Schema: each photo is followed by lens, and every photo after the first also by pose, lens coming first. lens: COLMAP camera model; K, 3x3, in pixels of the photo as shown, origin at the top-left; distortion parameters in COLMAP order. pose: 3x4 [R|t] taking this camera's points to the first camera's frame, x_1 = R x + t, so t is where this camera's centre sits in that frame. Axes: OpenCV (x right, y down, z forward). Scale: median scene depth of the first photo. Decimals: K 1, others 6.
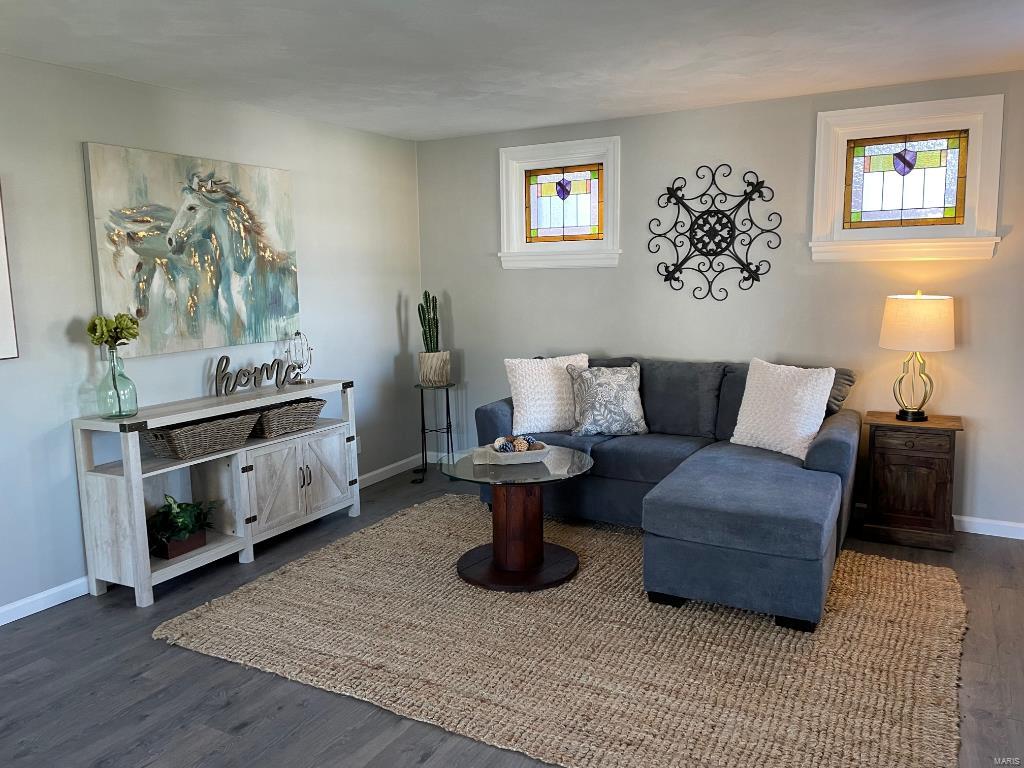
lens RADIAL K [[774.4, 0, 514.7], [0, 774.4, 373.1], [0, 0, 1]] dist [0.048684, -0.049328]
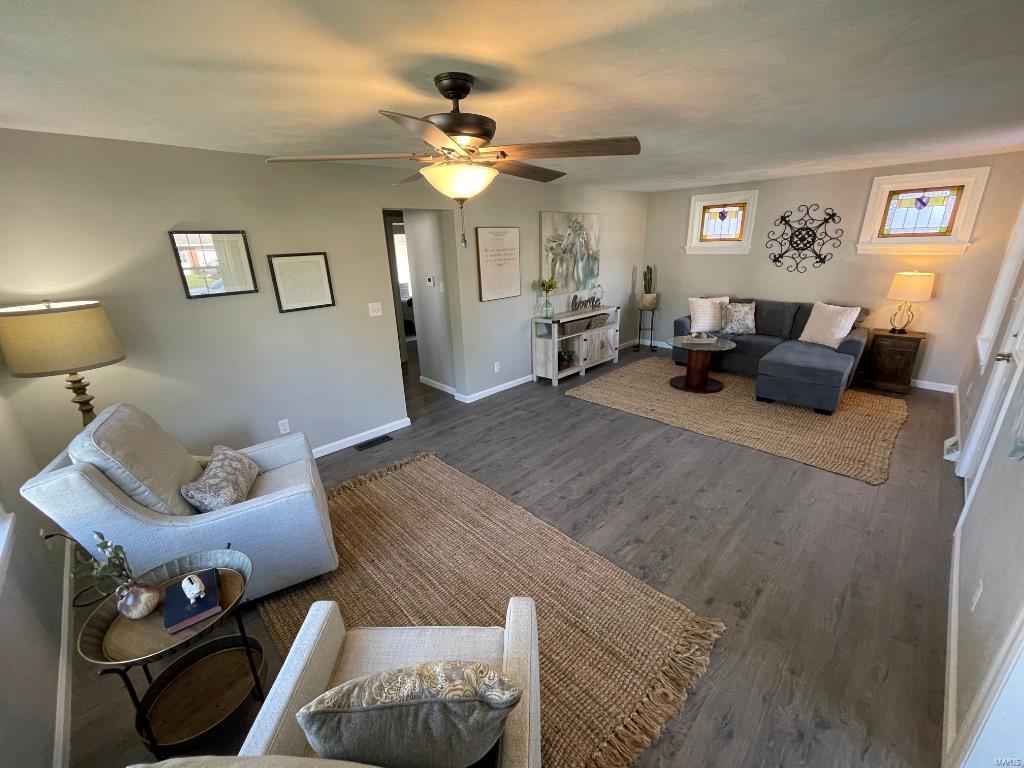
lens RADIAL K [[415.3, 0, 513.6], [0, 415.3, 384.9], [0, 0, 1]] dist [-0.001641, 0.001462]
pose [[0.960034, 0.081029, -0.267899, -0.176234], [-0.024911, 0.978114, 0.206574, -0.009727], [0.278774, -0.191645, 0.941041, -0.370316]]
